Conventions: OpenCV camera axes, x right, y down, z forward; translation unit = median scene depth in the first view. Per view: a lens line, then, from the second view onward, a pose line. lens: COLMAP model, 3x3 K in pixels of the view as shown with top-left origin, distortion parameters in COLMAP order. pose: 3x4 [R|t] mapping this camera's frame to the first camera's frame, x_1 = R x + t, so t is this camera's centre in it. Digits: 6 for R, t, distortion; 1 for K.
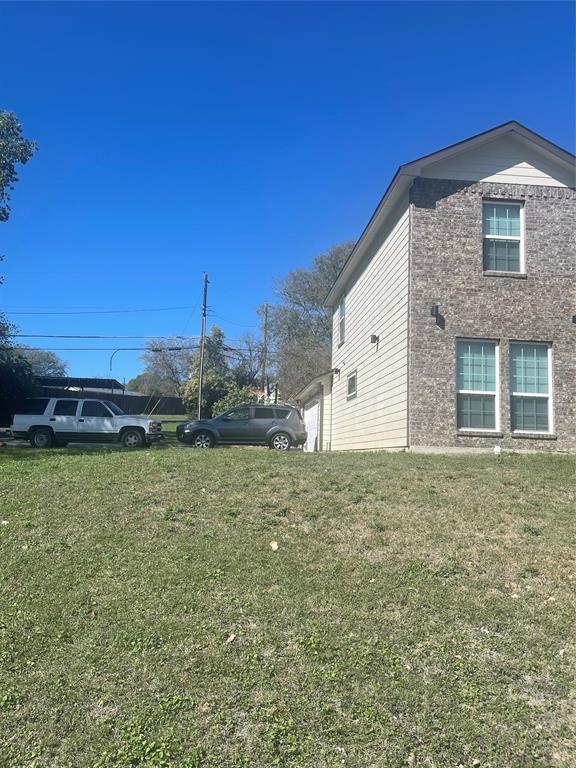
lens RADIAL K [[586.1, 0, 289.3], [0, 586.1, 386.8], [0, 0, 1]] dist [0.048568, -0.052818]
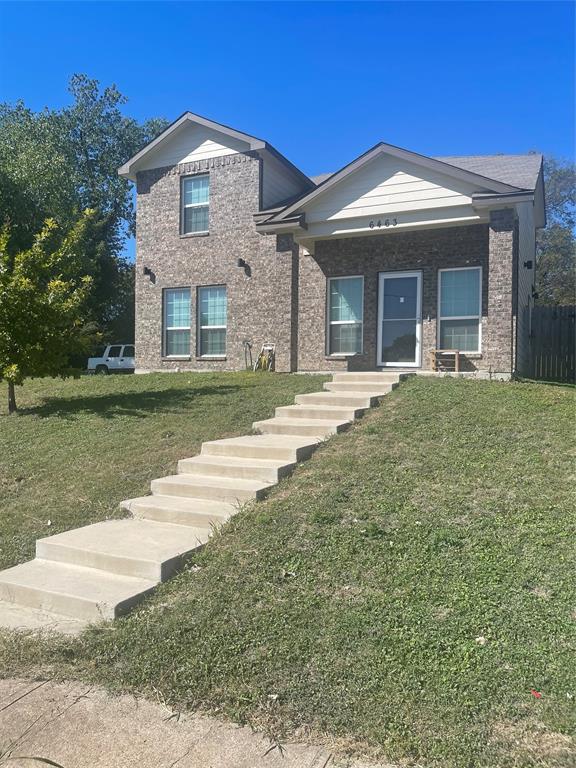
lens RADIAL K [[586.1, 0, 288.8], [0, 586.1, 381.9], [0, 0, 1]] dist [0.048568, -0.052818]
pose [[0.853366, -0.020893, -0.520893, 1.207960], [0.072635, 0.994215, 0.079119, 0.042613], [0.516226, -0.105353, 0.849948, -0.023412]]
